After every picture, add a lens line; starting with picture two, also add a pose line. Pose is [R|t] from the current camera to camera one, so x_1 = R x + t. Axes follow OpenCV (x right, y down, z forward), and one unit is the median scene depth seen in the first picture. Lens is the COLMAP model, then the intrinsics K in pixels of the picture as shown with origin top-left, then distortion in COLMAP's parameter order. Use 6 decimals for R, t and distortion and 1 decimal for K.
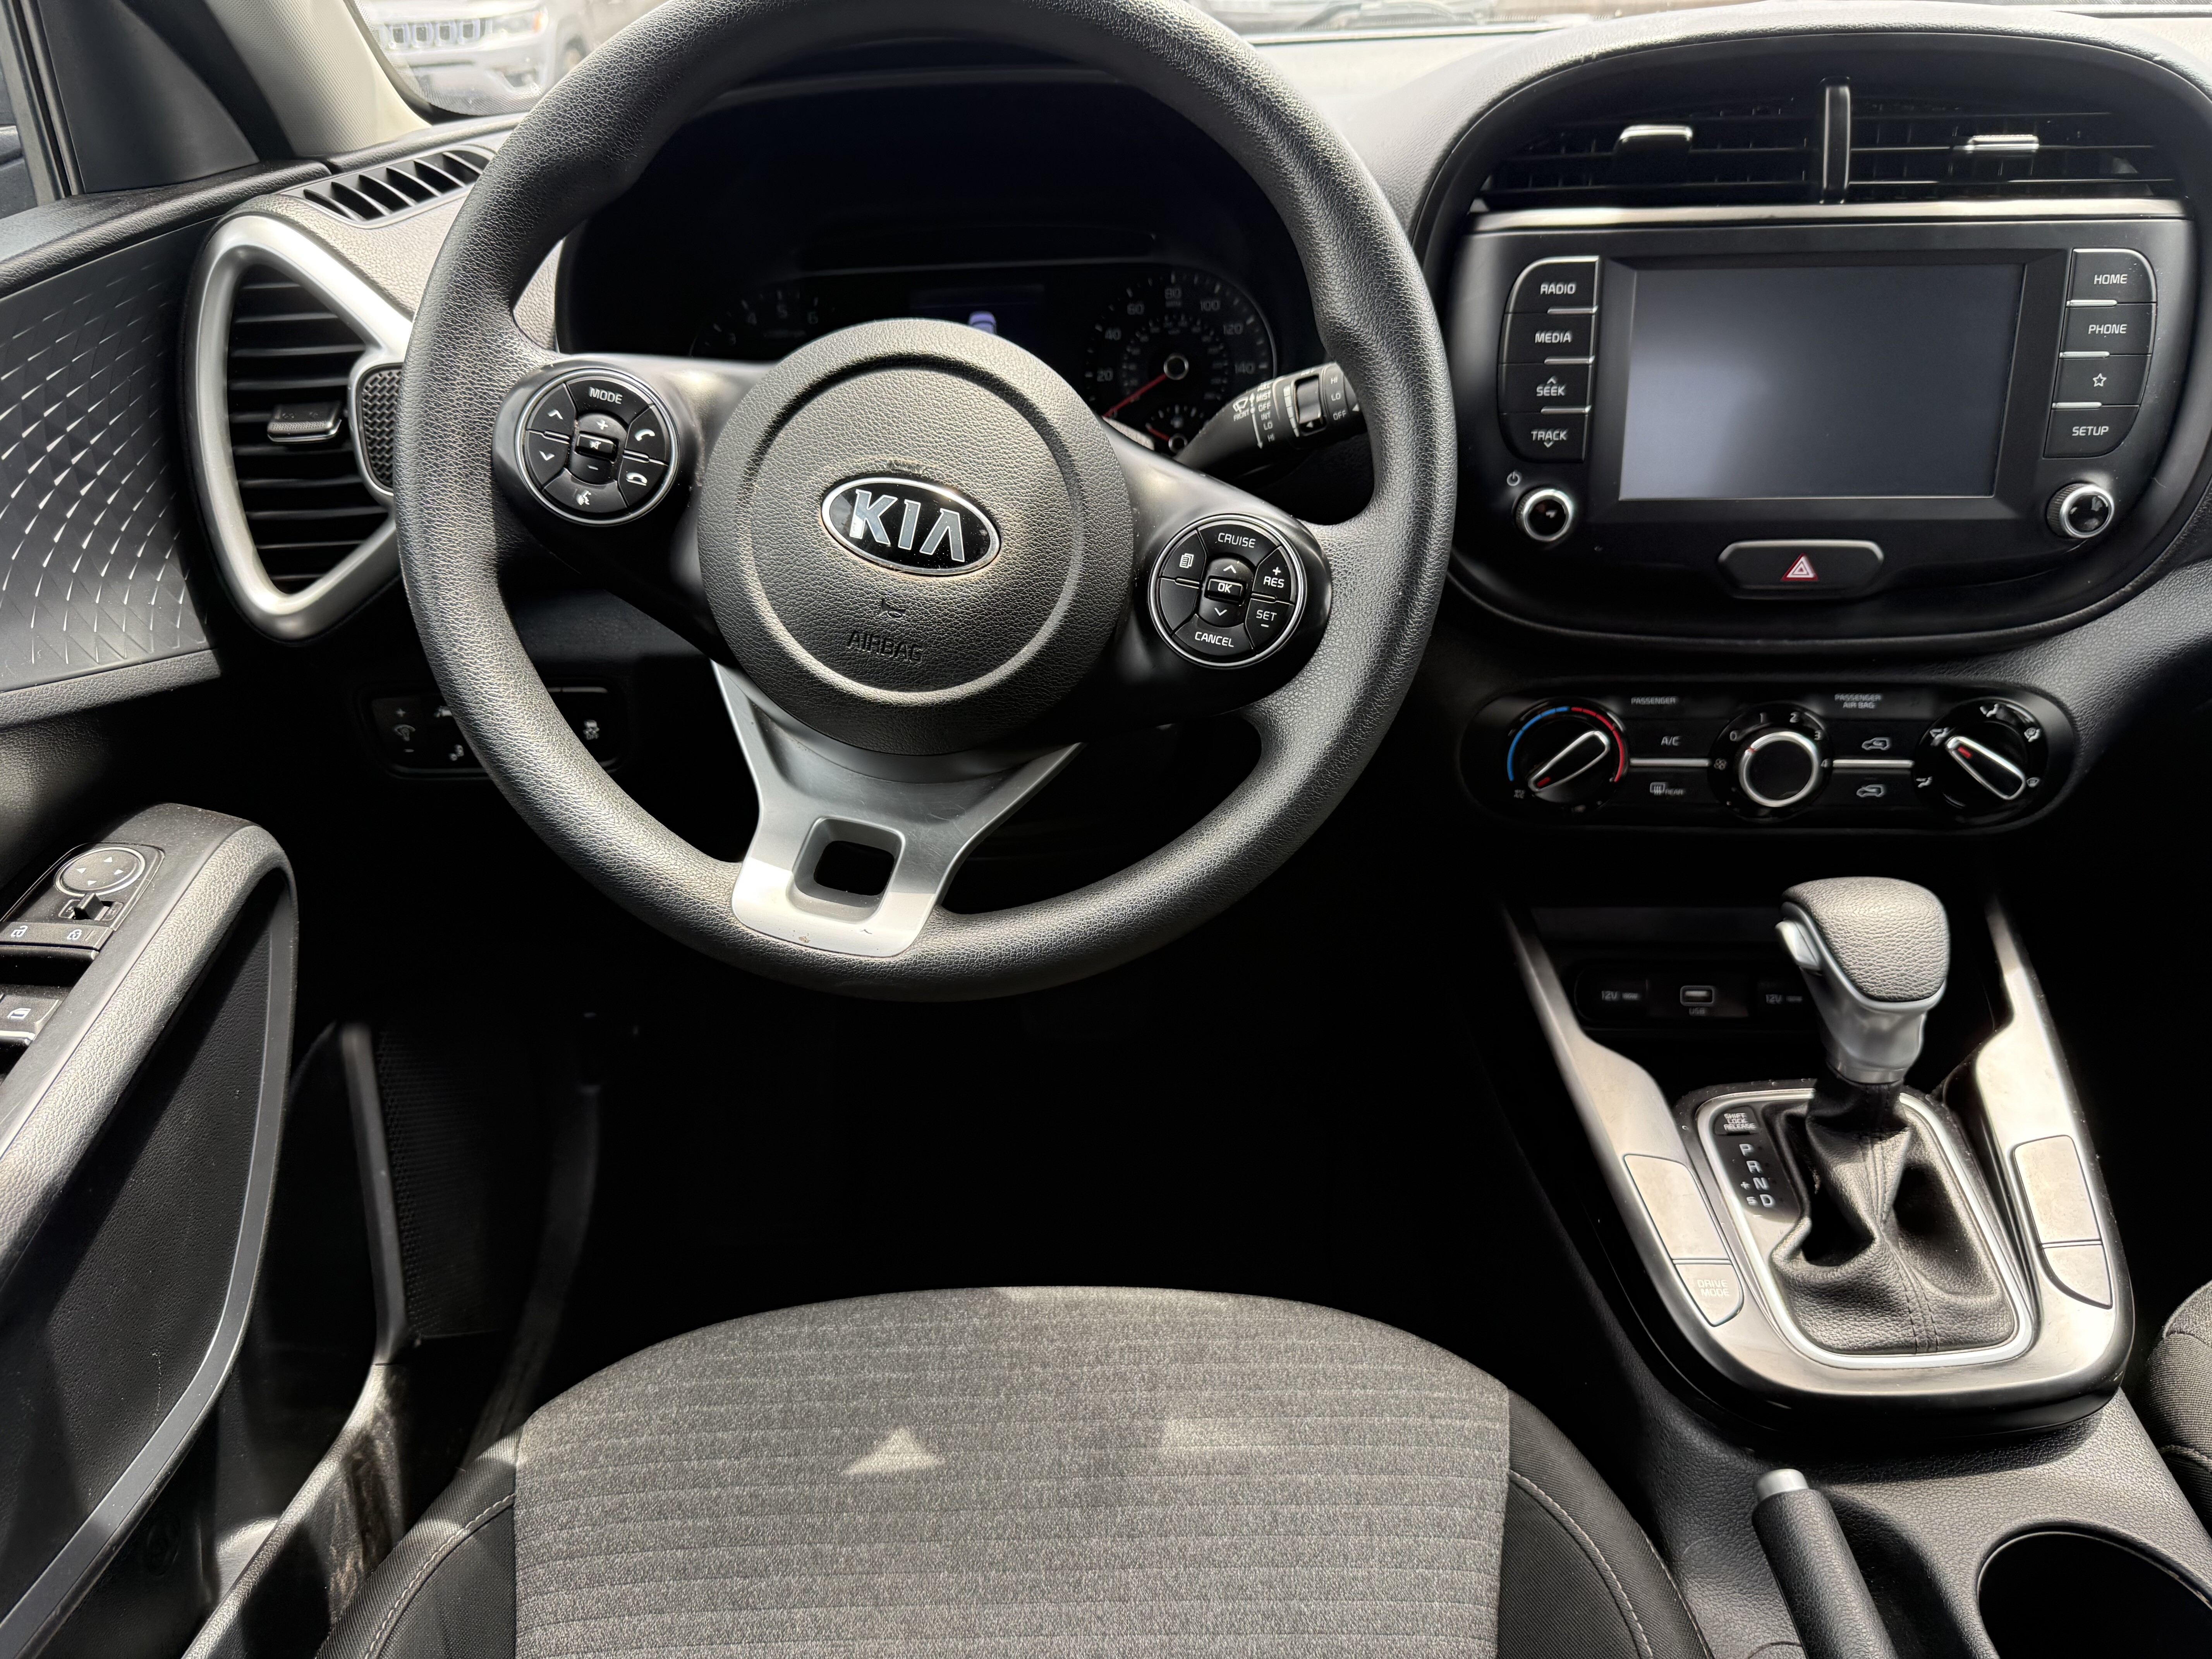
lens RADIAL K [[1598.2, 0, 1106.0], [0, 1598.2, 829.5], [0, 0, 1]] dist [-0.001443, -0.001753]
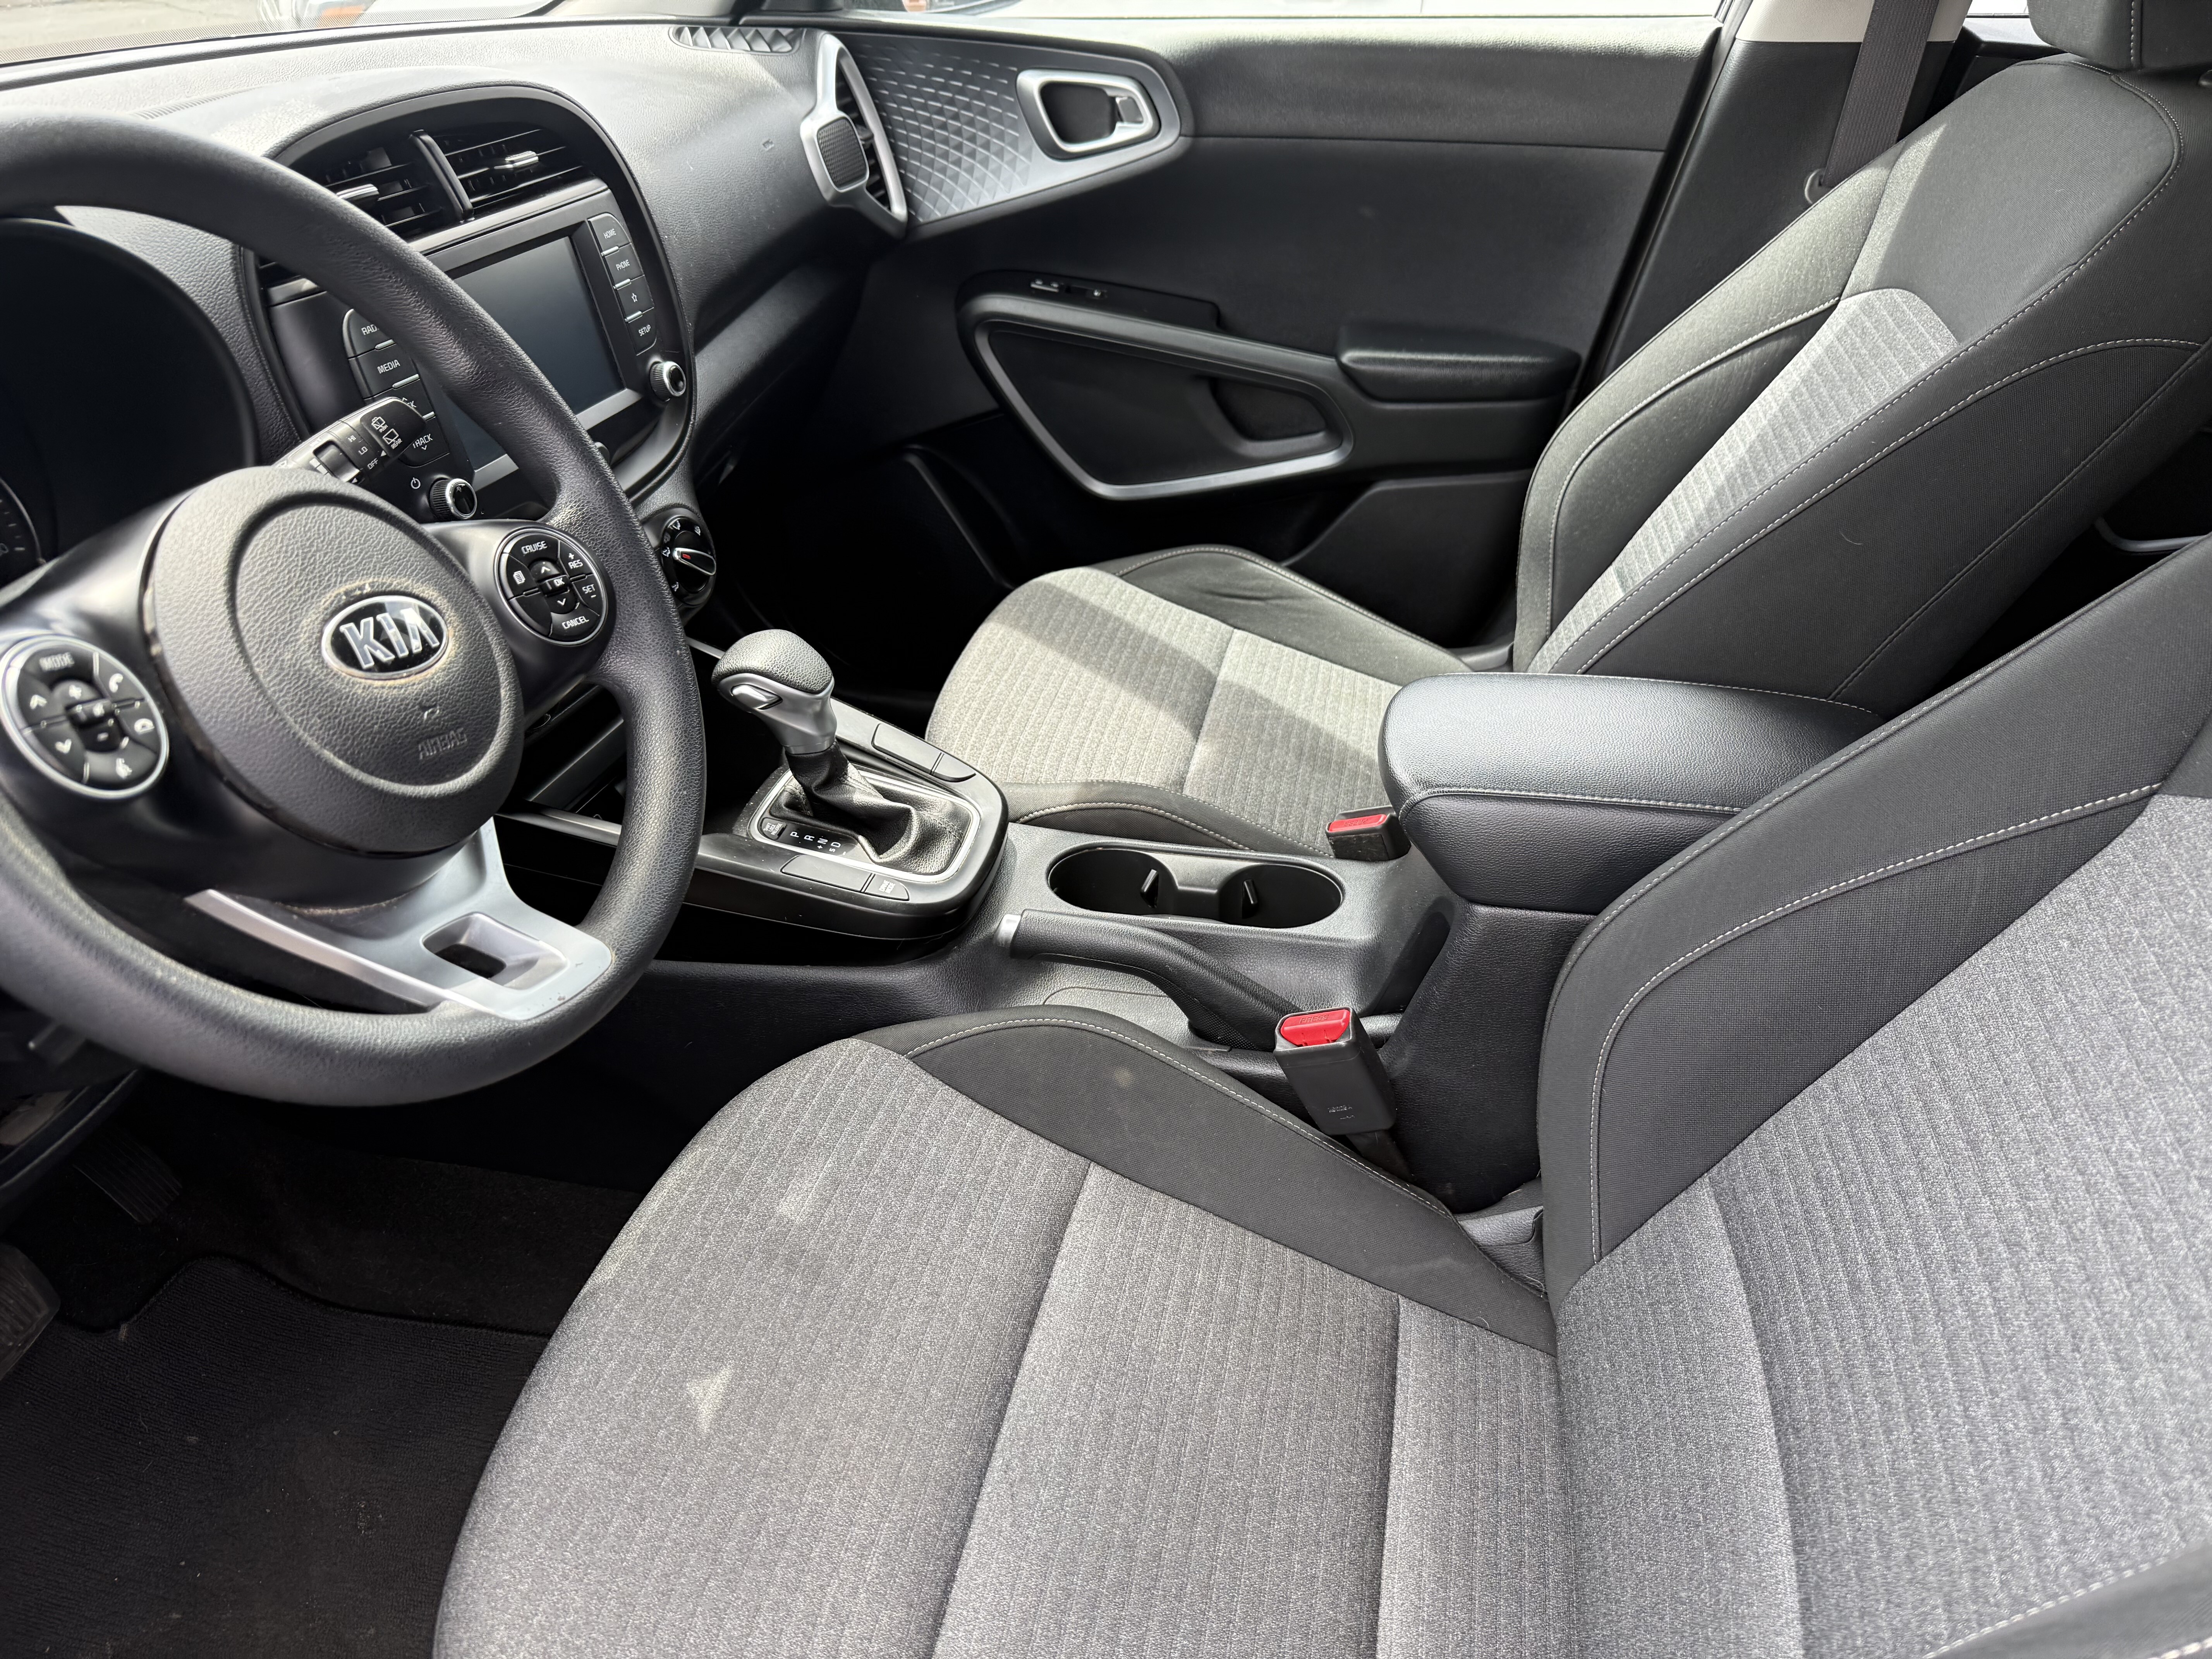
lens RADIAL K [[1520.0, 0, 1106.0], [0, 1520.0, 829.5], [0, 0, 1]] dist [0.004458, 0.000438]
pose [[0.222540, -0.510071, 0.830845, -0.780506], [0.493853, 0.793765, 0.355030, -0.177740], [-0.840586, 0.331307, 0.428545, 0.165699]]
